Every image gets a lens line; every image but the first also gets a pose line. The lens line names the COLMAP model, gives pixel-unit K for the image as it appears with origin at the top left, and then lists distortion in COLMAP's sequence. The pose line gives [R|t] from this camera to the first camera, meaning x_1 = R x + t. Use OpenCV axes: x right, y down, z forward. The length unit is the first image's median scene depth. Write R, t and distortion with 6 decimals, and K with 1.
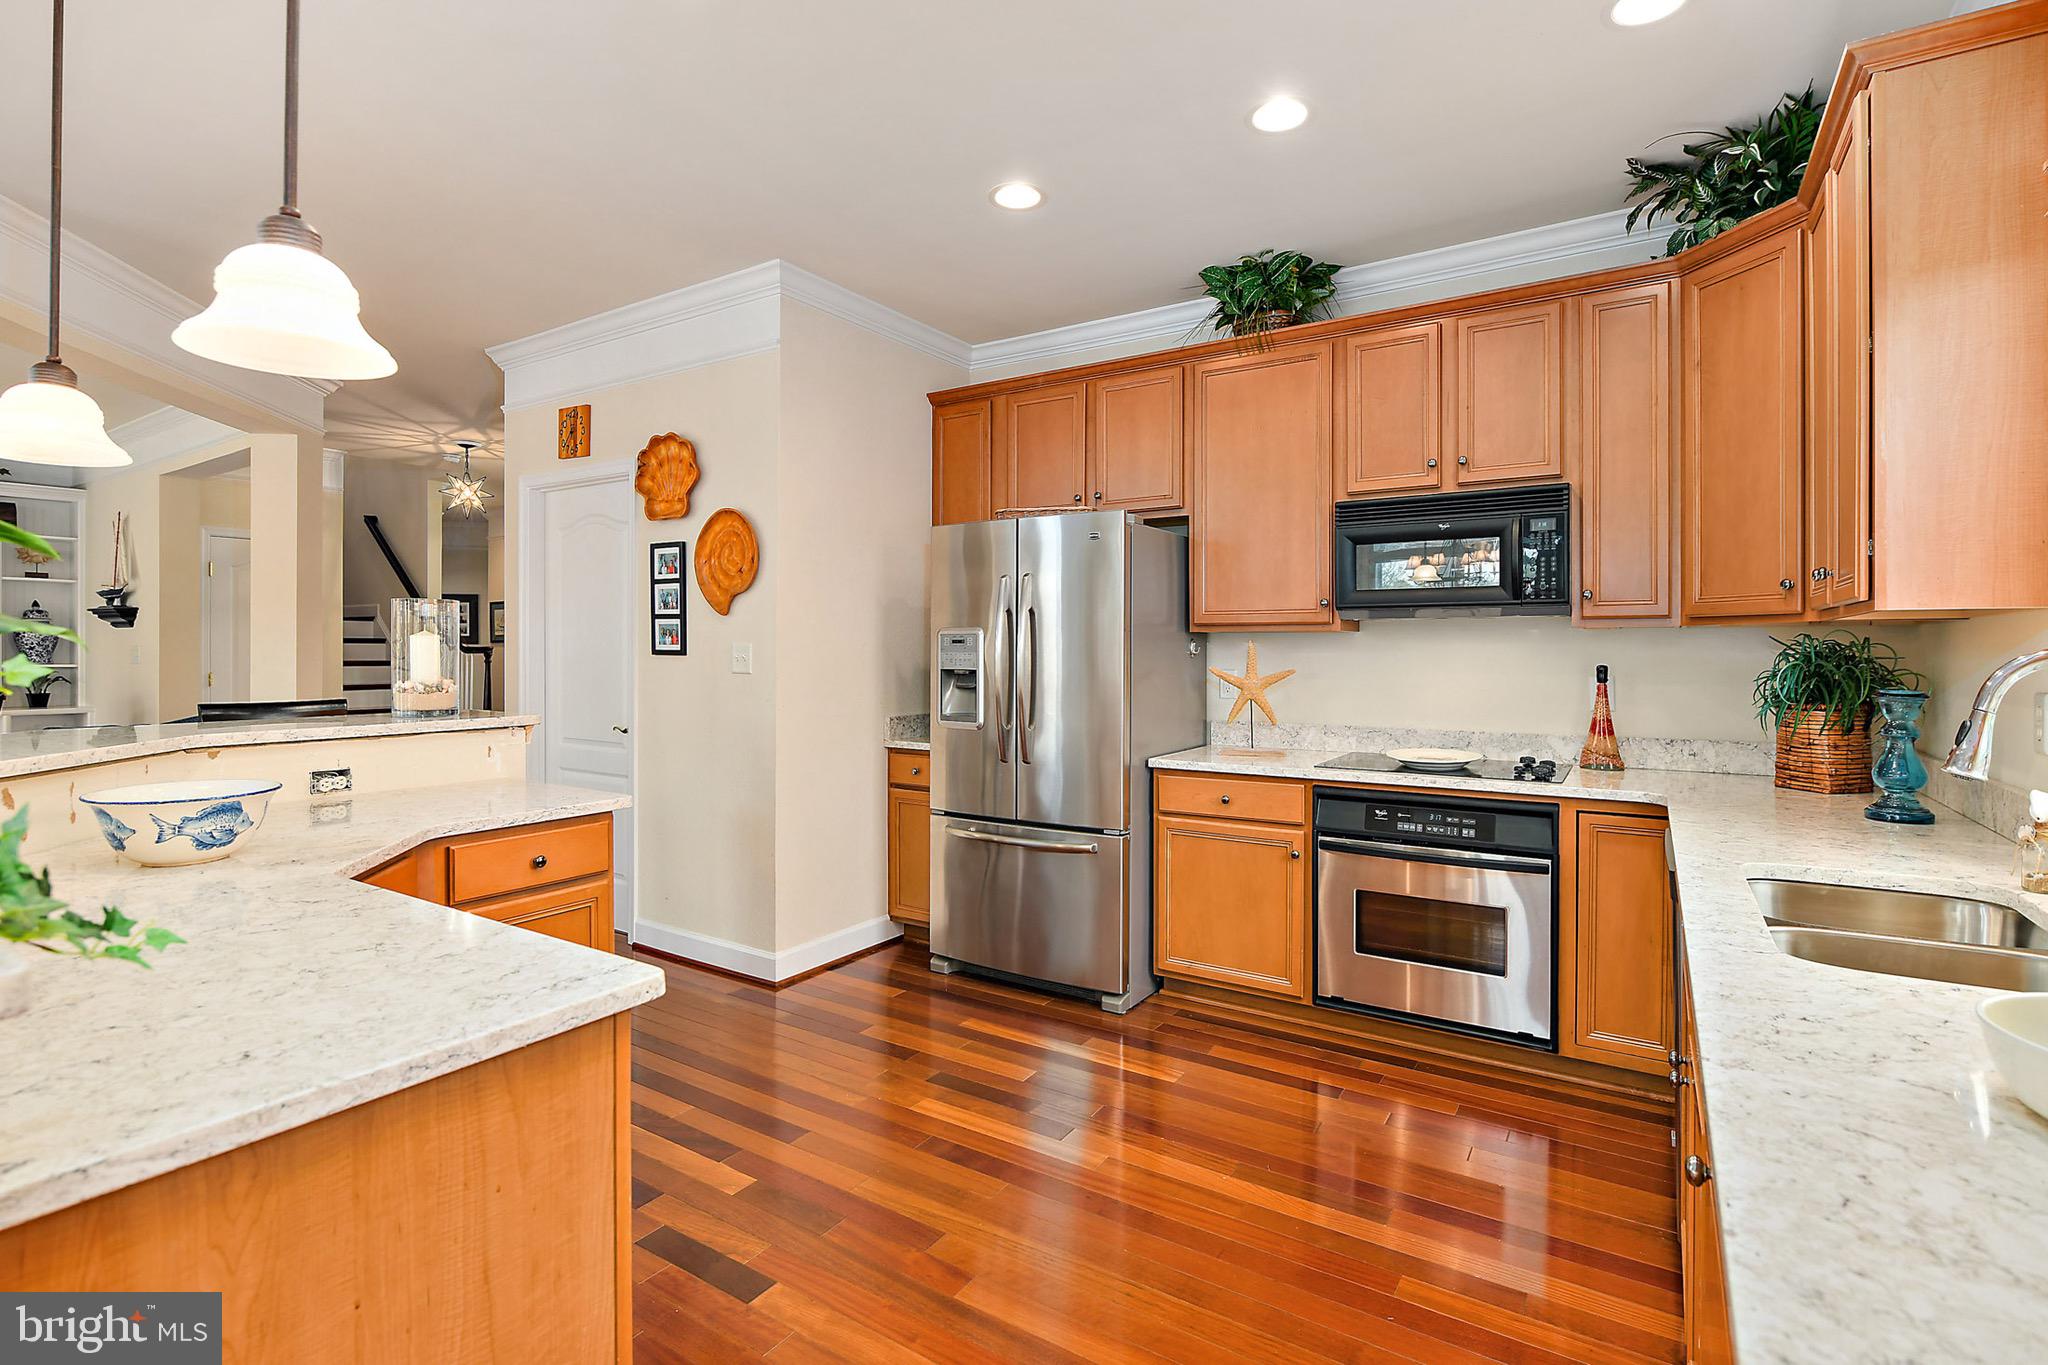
lens RADIAL K [[959.7, 0, 1025.3], [0, 959.7, 645.9], [0, 0, 1]] dist [-0.002320, -0.001222]
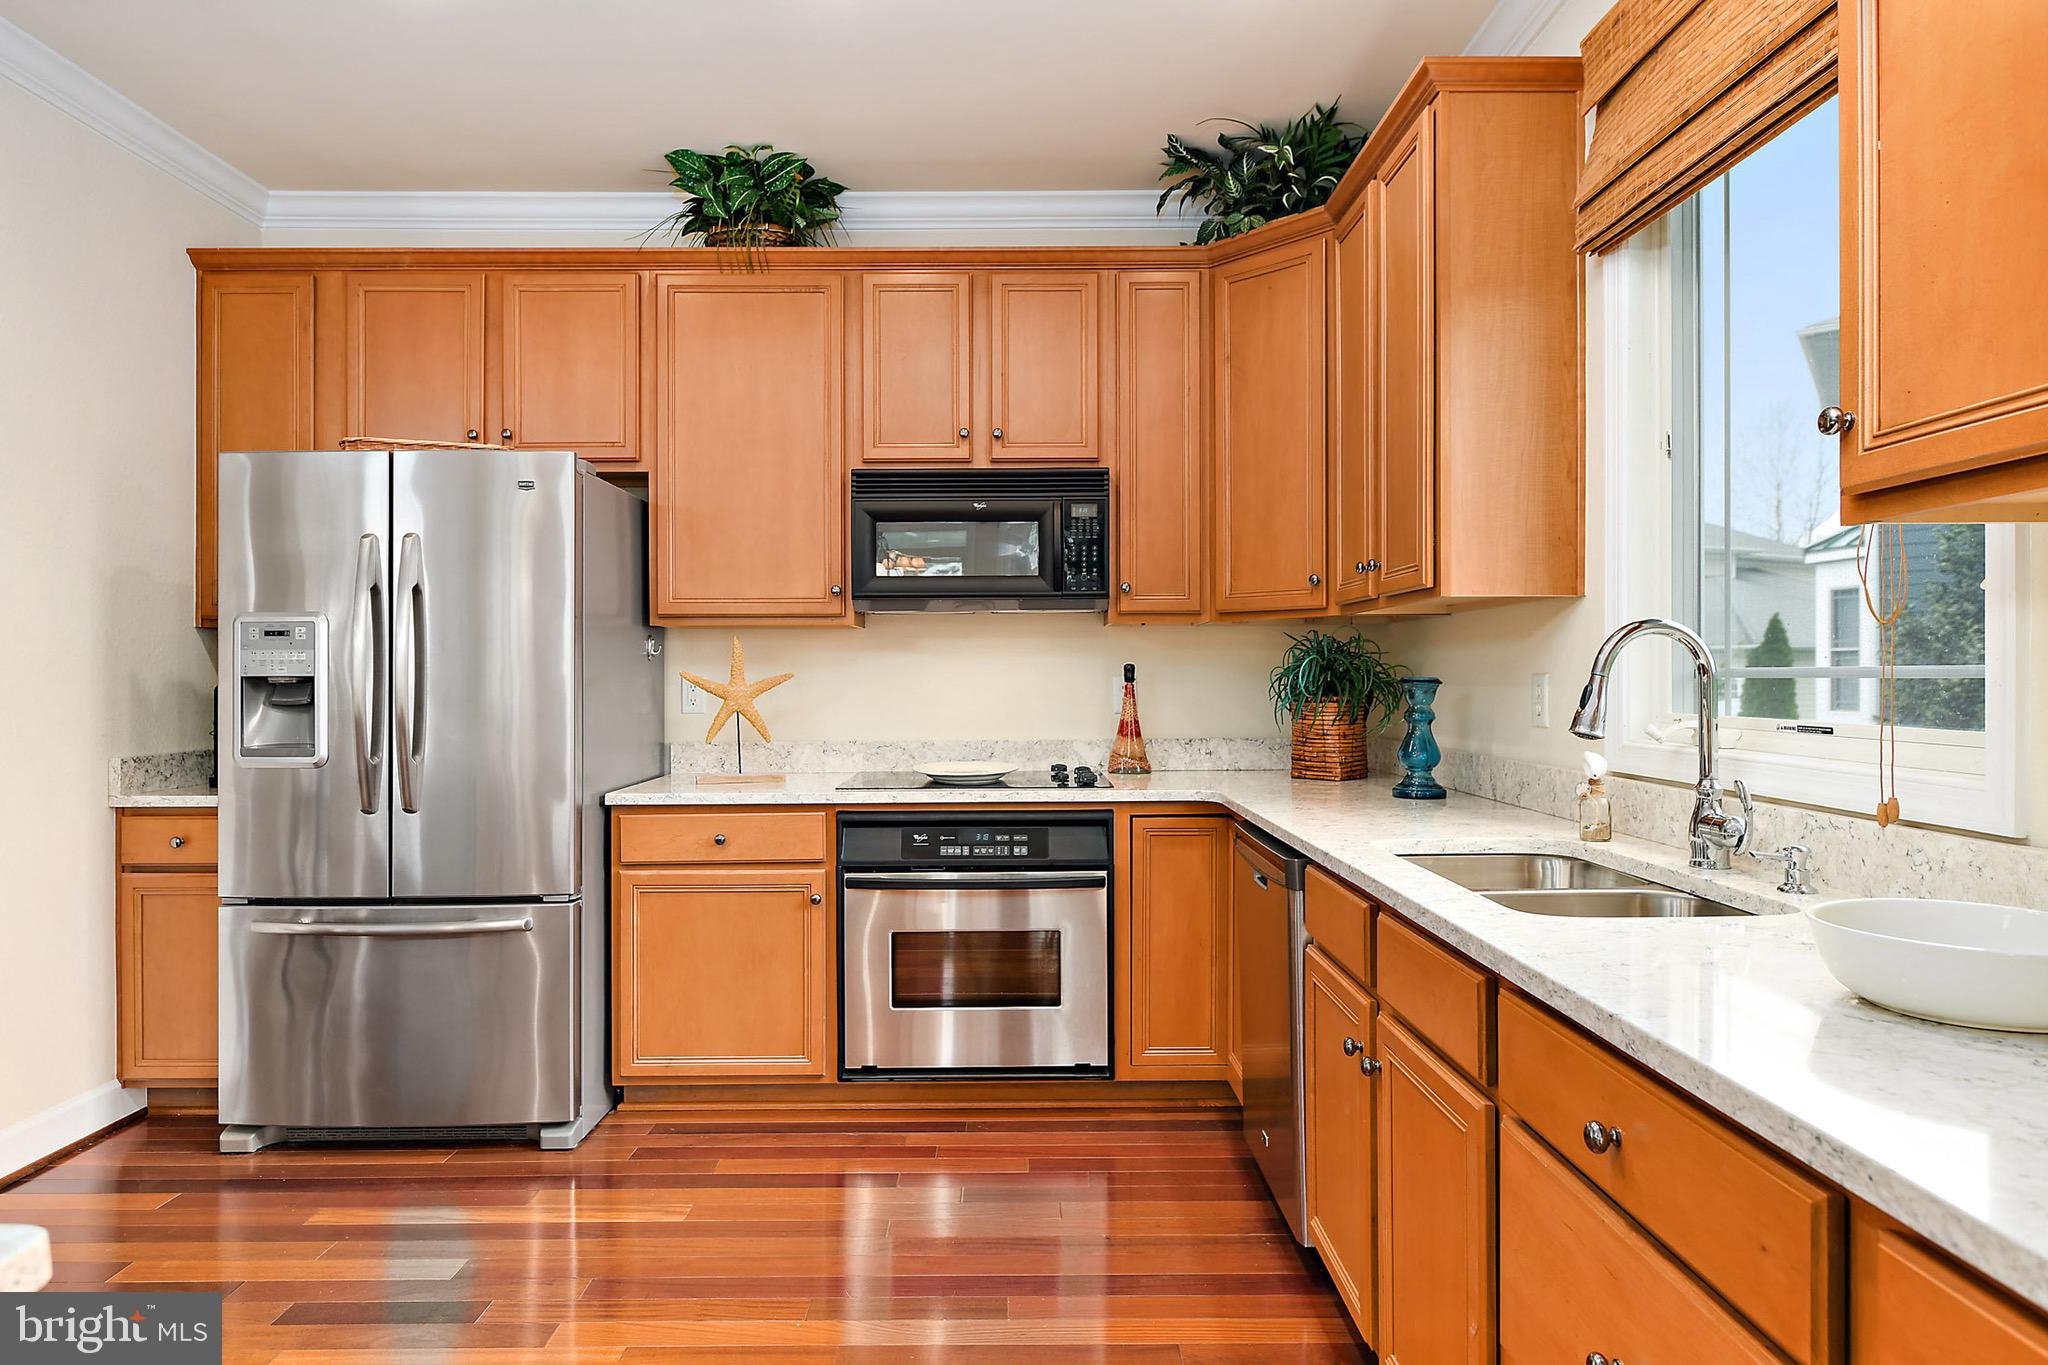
lens RADIAL K [[1147.0, 0, 1021.3], [0, 1147.0, 668.7], [0, 0, 1]] dist [0.003061, -0.001144]
pose [[0.832243, 0.003401, 0.554401, -0.102059], [-0.003696, 0.999993, -0.000585, 0.022251], [-0.554399, -0.001562, 0.832249, 0.096234]]
